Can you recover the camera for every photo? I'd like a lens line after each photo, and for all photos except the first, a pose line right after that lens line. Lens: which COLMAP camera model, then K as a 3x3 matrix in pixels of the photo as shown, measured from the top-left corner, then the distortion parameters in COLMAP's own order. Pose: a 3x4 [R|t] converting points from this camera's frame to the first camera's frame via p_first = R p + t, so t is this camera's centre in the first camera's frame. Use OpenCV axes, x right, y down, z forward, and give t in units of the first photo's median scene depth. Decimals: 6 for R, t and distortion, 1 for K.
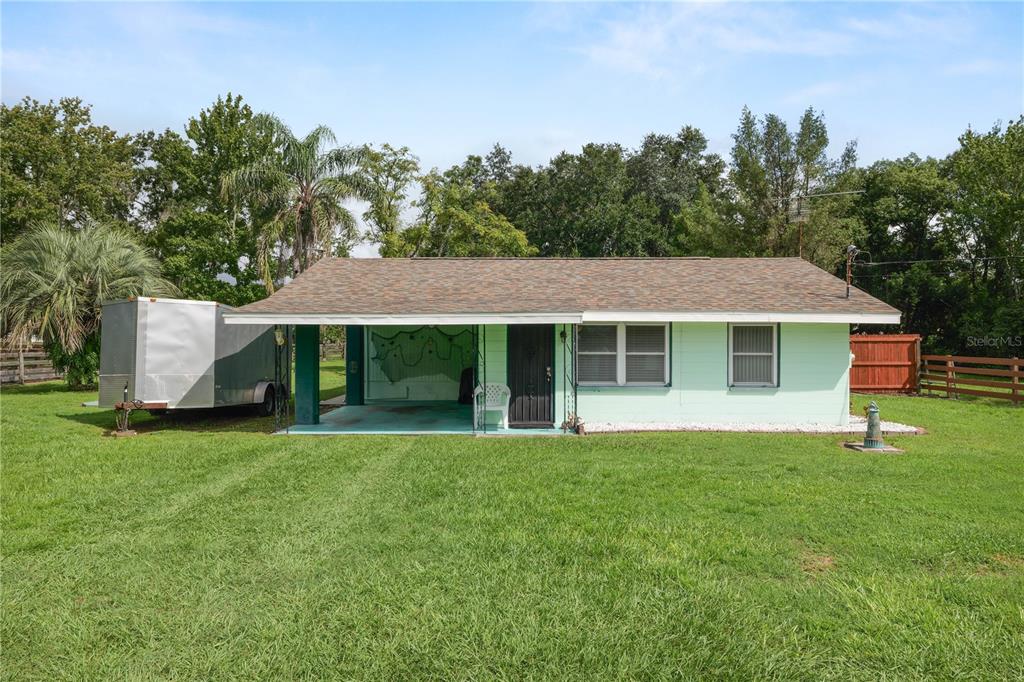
lens RADIAL K [[662.7, 0, 512.0], [0, 662.7, 341.0], [0, 0, 1]] dist [-0.000262, -0.001269]
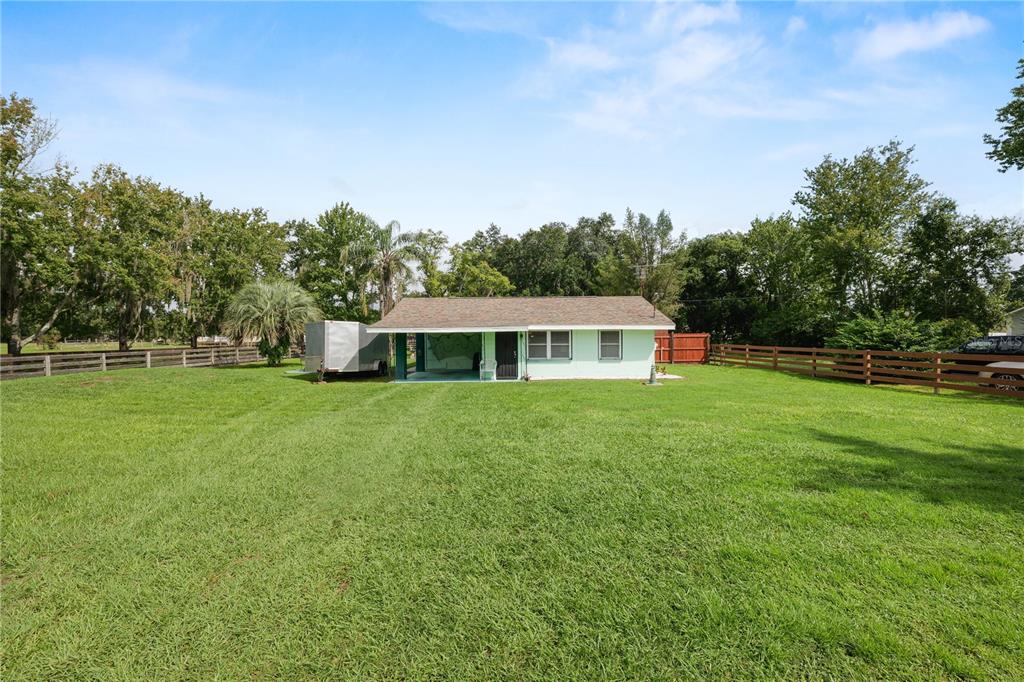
lens RADIAL K [[418.1, 0, 512.0], [0, 418.1, 341.0], [0, 0, 1]] dist [-0.008685, 0.000063]
pose [[0.999790, -0.009057, 0.018403, 0.017409], [0.008912, 0.999929, 0.007929, -0.003446], [-0.018474, -0.007764, 0.999799, -0.277870]]
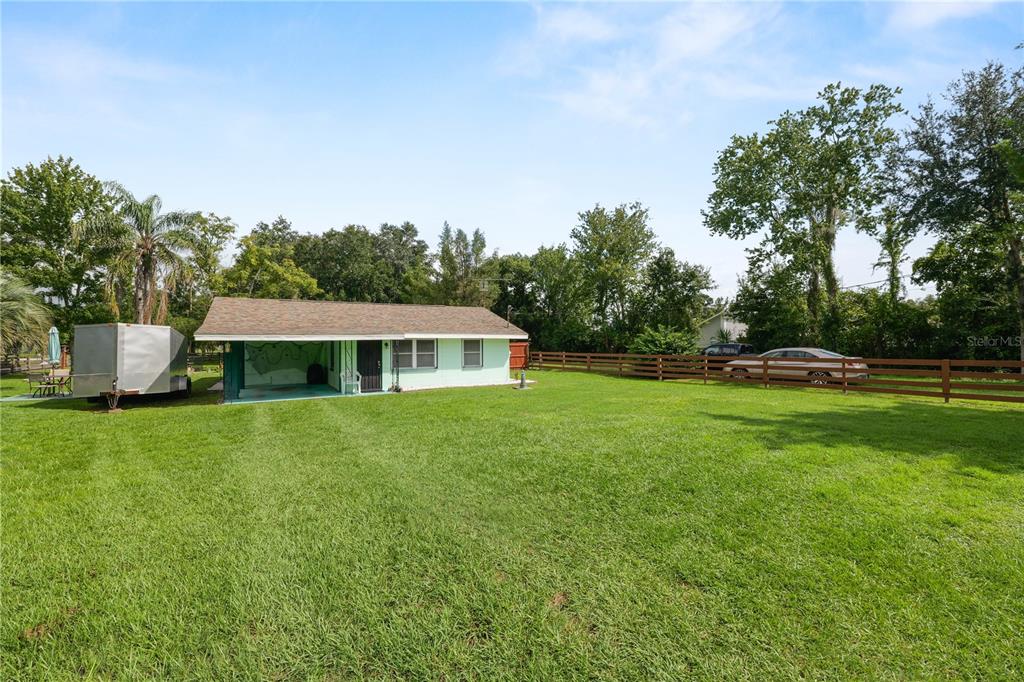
lens RADIAL K [[417.4, 0, 512.0], [0, 417.4, 341.0], [0, 0, 1]] dist [-0.017432, -0.000541]
pose [[0.857510, -0.005361, 0.514440, -0.194163], [0.011440, 0.999897, -0.008650, -0.004254], [-0.514341, 0.013303, 0.857483, -0.218357]]
